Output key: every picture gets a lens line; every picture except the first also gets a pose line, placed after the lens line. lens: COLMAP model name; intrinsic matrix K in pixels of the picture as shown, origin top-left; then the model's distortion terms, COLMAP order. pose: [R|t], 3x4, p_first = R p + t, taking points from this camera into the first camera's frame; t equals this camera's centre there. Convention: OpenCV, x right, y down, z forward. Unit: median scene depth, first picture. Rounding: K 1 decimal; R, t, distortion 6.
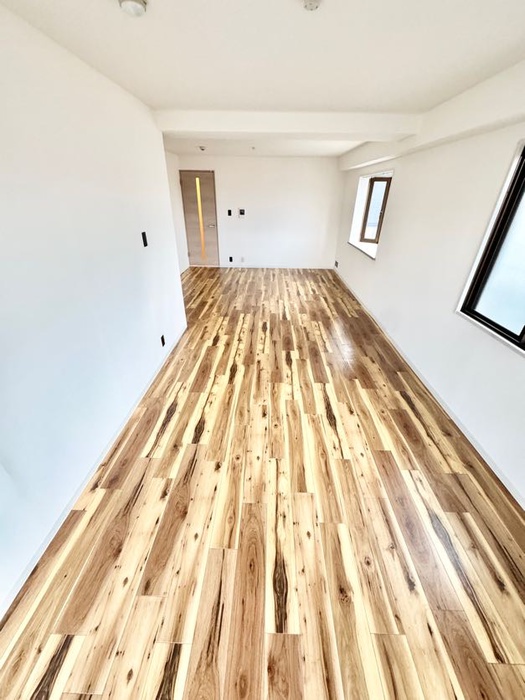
lens RADIAL K [[277.8, 0, 263.8], [0, 277.8, 350.8], [0, 0, 1]] dist [-0.000410, -0.000331]
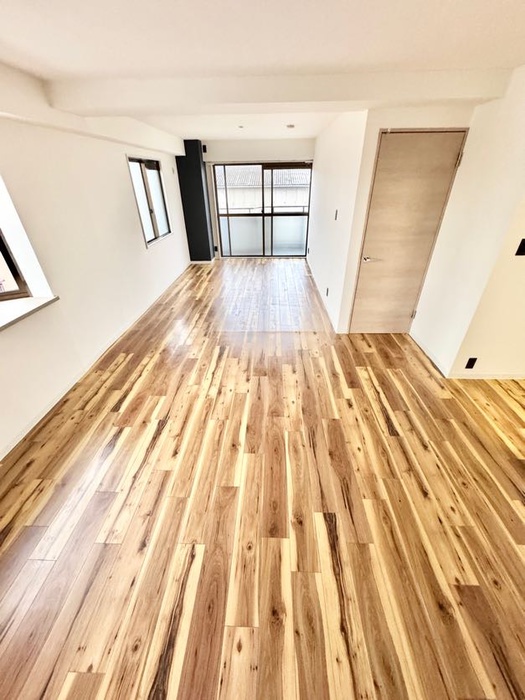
lens RADIAL K [[277.8, 0, 263.8], [0, 277.8, 350.8], [0, 0, 1]] dist [-0.000410, -0.000331]
pose [[-0.999972, -0.006392, 0.003960, -0.038820], [0.000450, 0.474800, 0.880094, -0.731853], [-0.007506, 0.880071, -0.474783, 1.267965]]
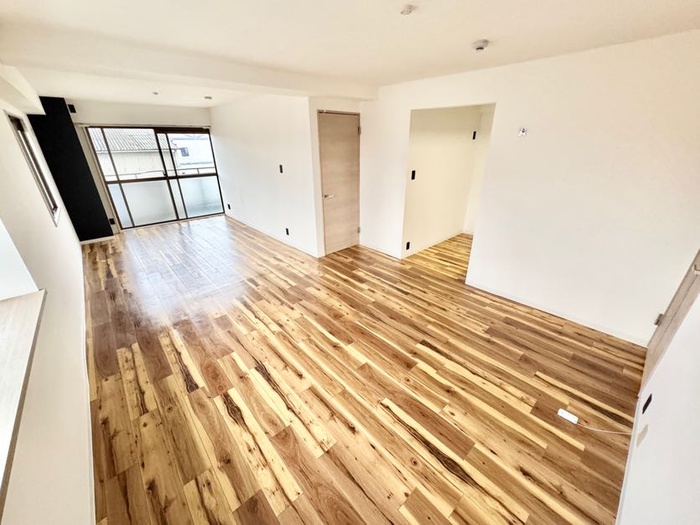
lens RADIAL K [[277.8, 0, 349.1], [0, 277.8, 264.0], [0, 0, 1]] dist [-0.000410, -0.000331]
pose [[-0.725024, 0.269458, -0.633824, 0.292587], [-0.344529, 0.654965, 0.672548, -0.737446], [0.596356, 0.705984, -0.382029, 1.298814]]
